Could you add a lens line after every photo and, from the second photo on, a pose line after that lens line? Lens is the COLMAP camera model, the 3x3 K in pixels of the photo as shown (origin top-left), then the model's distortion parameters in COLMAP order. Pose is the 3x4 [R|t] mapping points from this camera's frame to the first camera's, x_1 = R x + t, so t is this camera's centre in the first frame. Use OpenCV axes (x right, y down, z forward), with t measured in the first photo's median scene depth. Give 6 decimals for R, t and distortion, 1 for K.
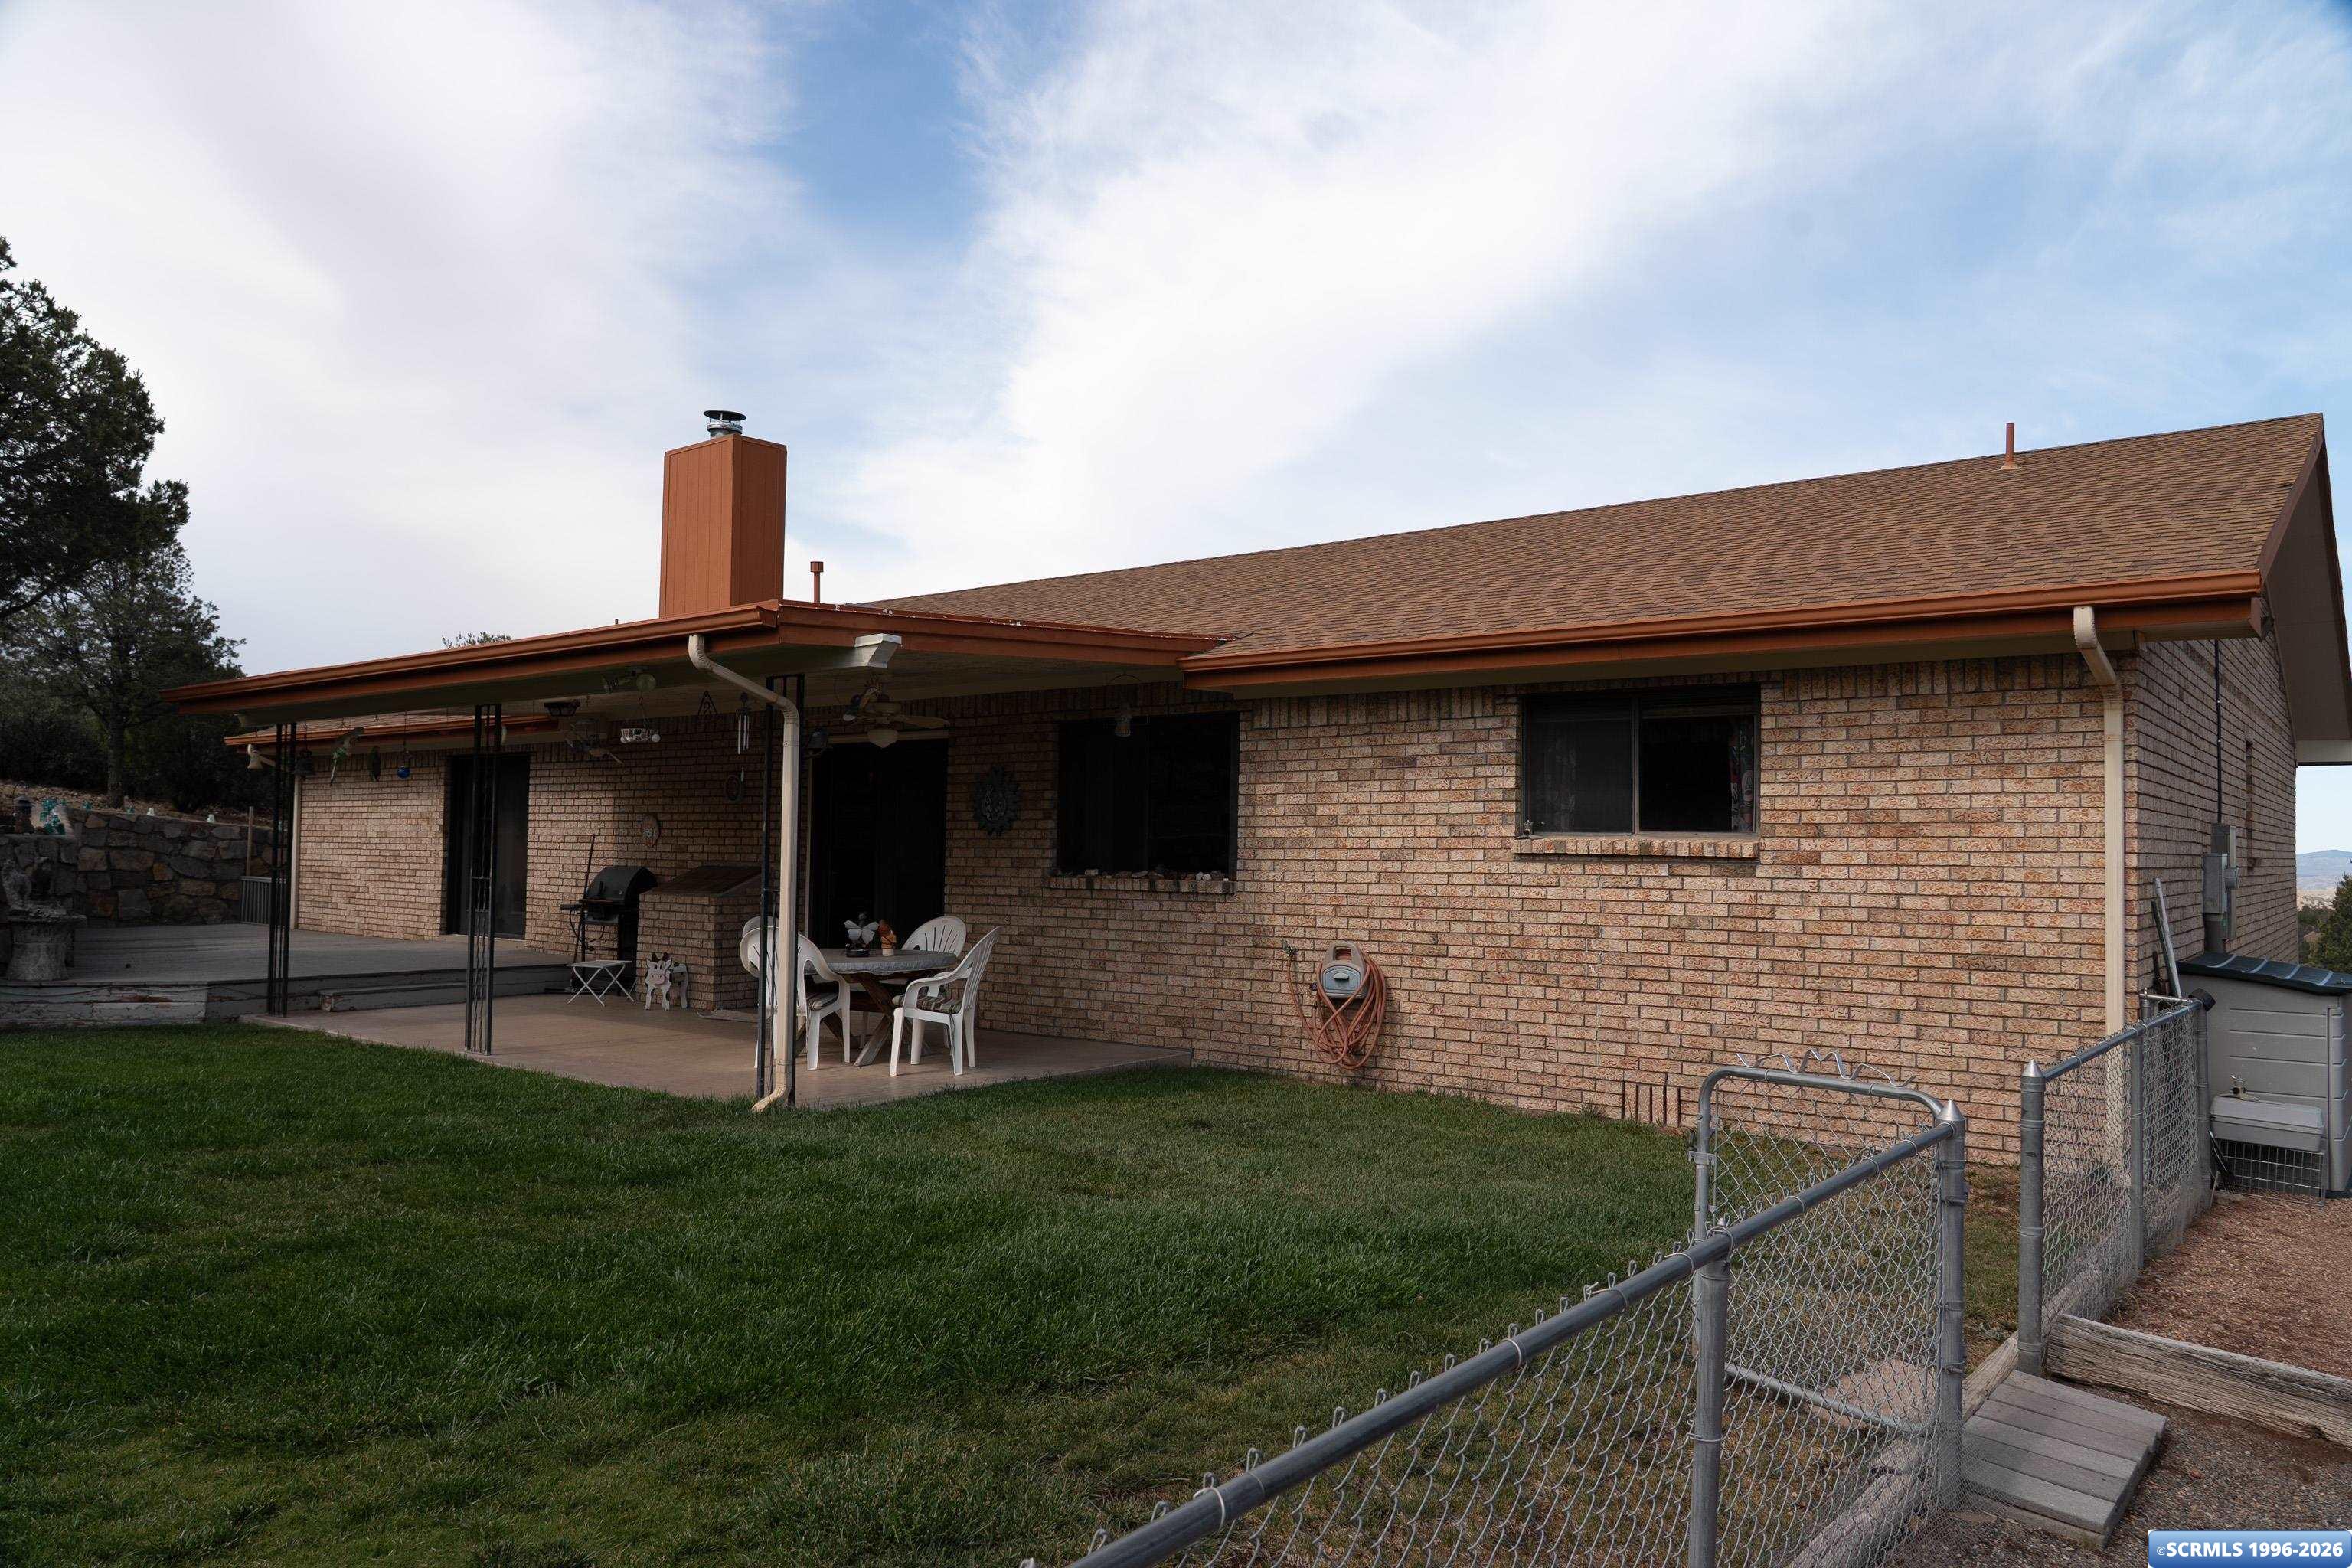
lens RADIAL K [[1600.8, 0, 1195.3], [0, 1600.8, 784.8], [0, 0, 1]] dist [0.002279, -0.004023]
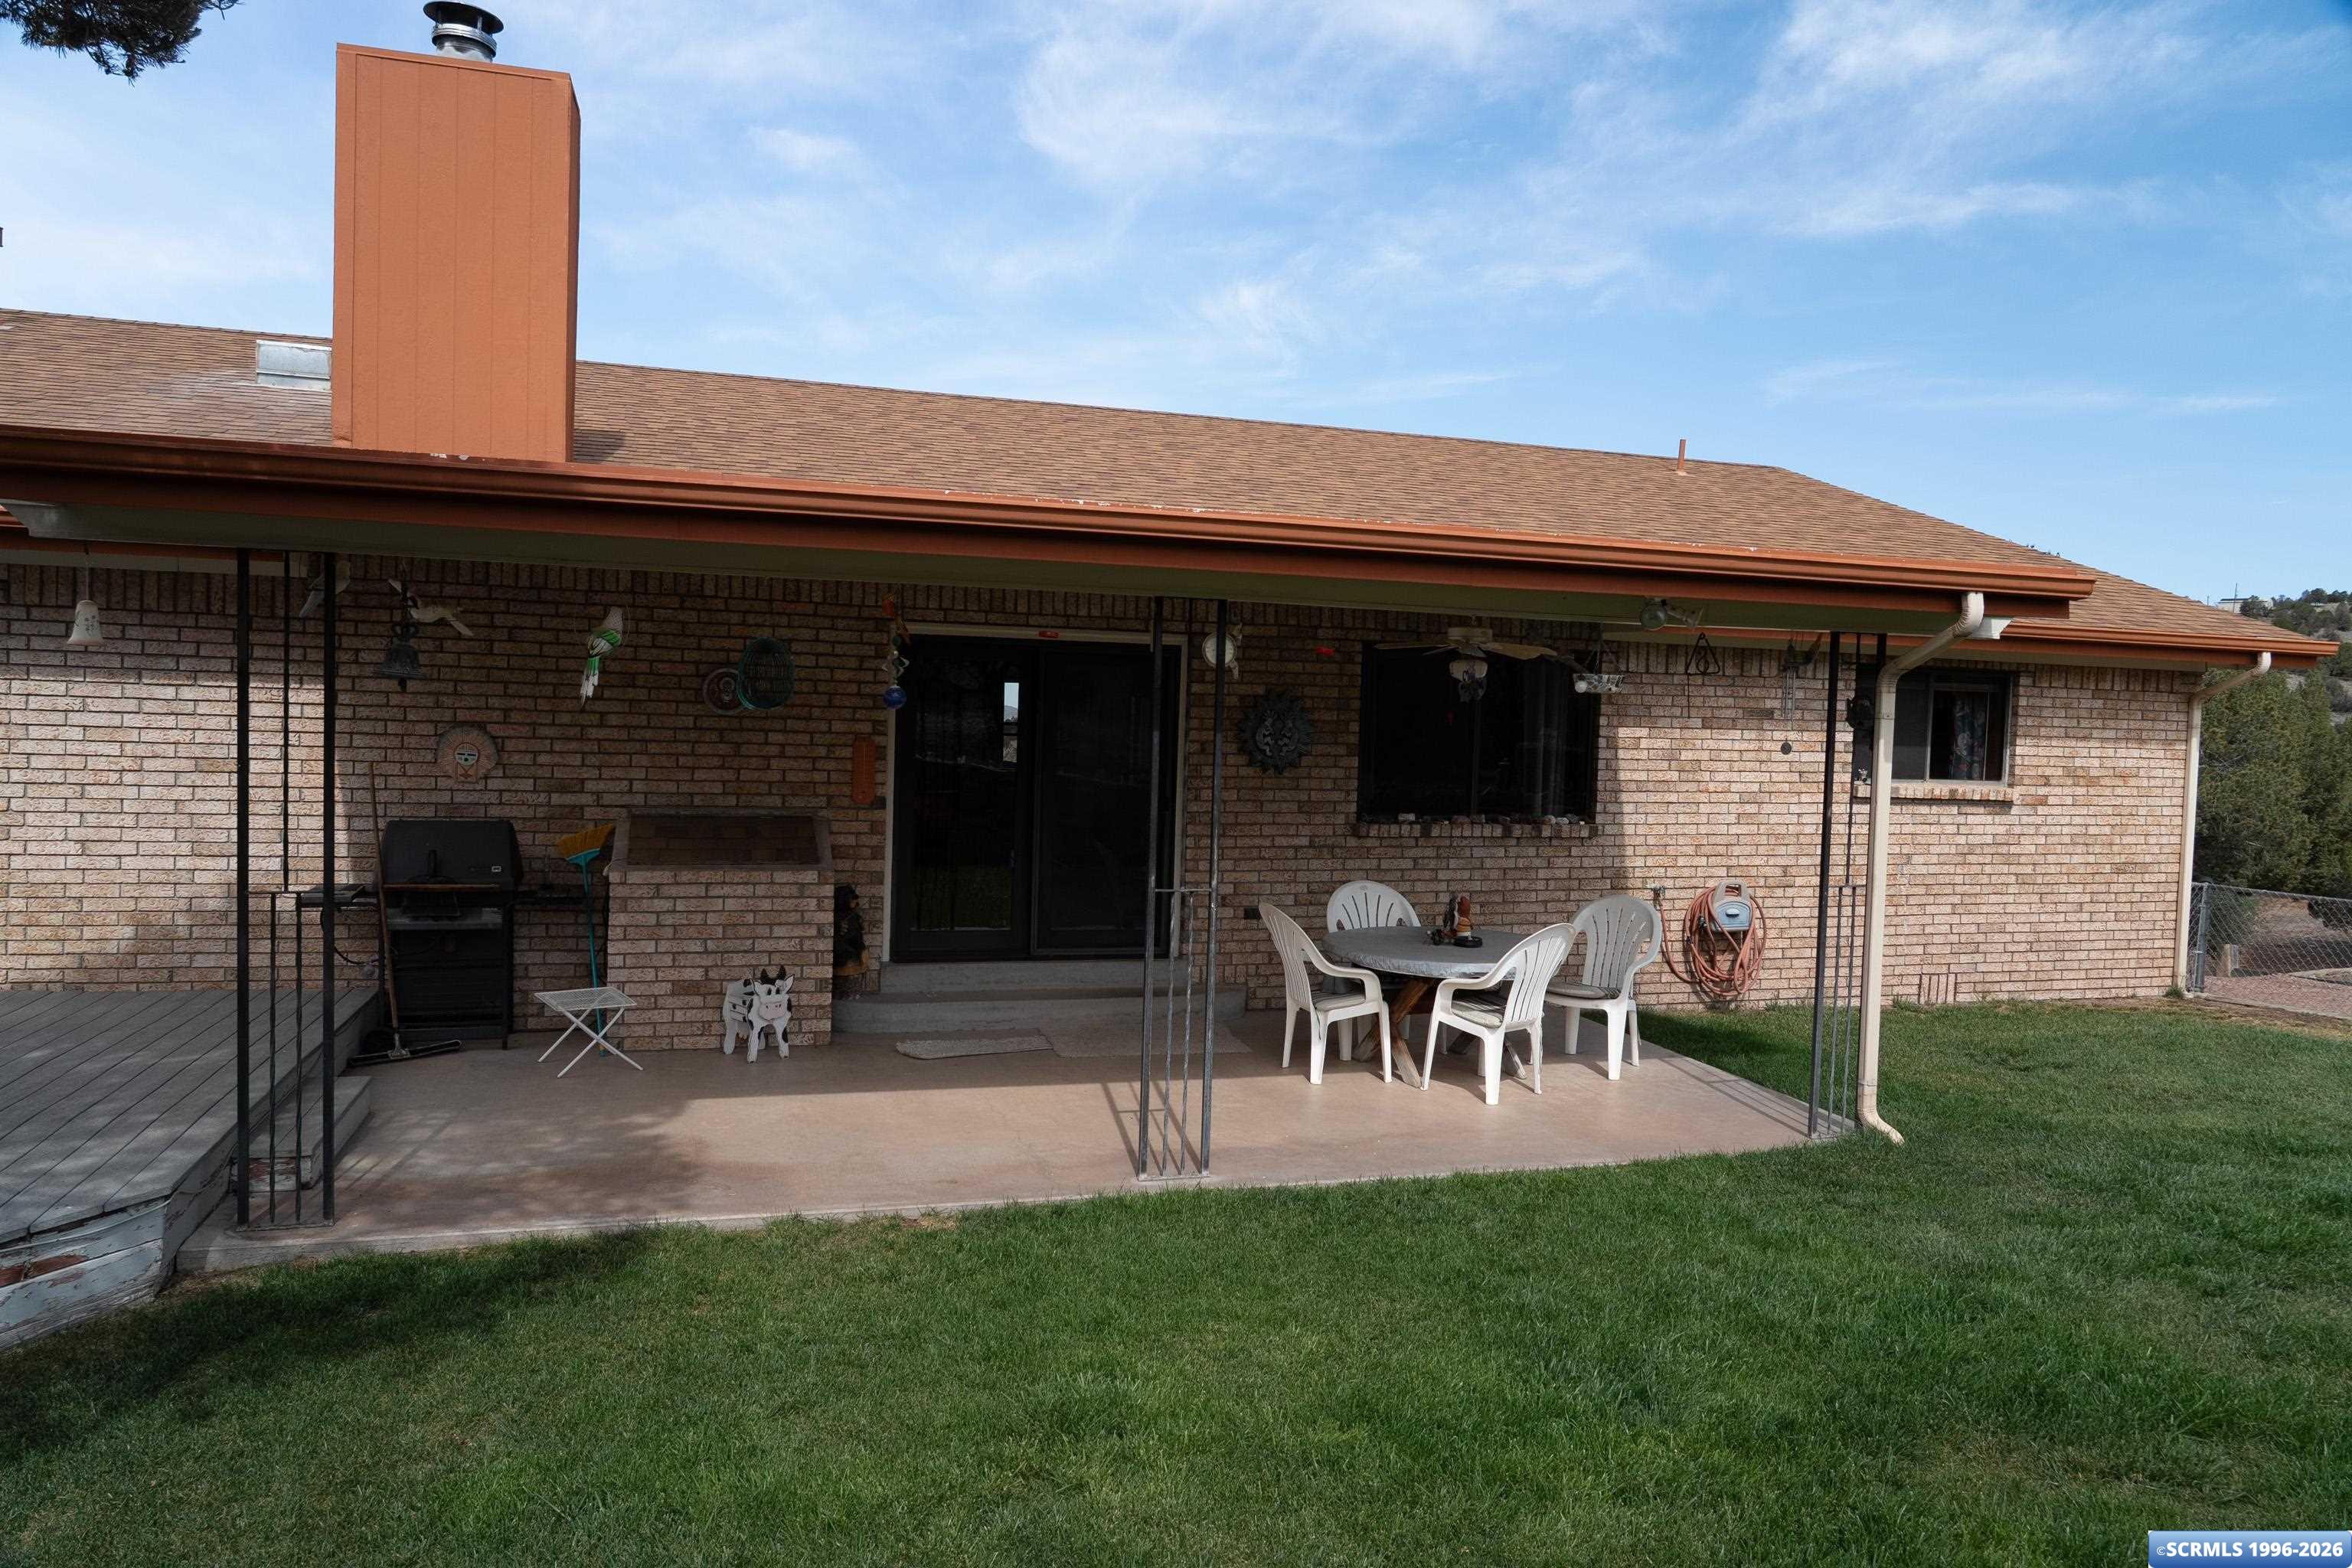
lens RADIAL K [[1600.8, 0, 1188.8], [0, 1600.8, 793.1], [0, 0, 1]] dist [0.002279, -0.004023]
pose [[0.553192, -0.039092, 0.832136, -1.028078], [-0.058156, 0.994649, 0.085388, -0.031703], [-0.831021, -0.095630, 0.547958, 0.733084]]
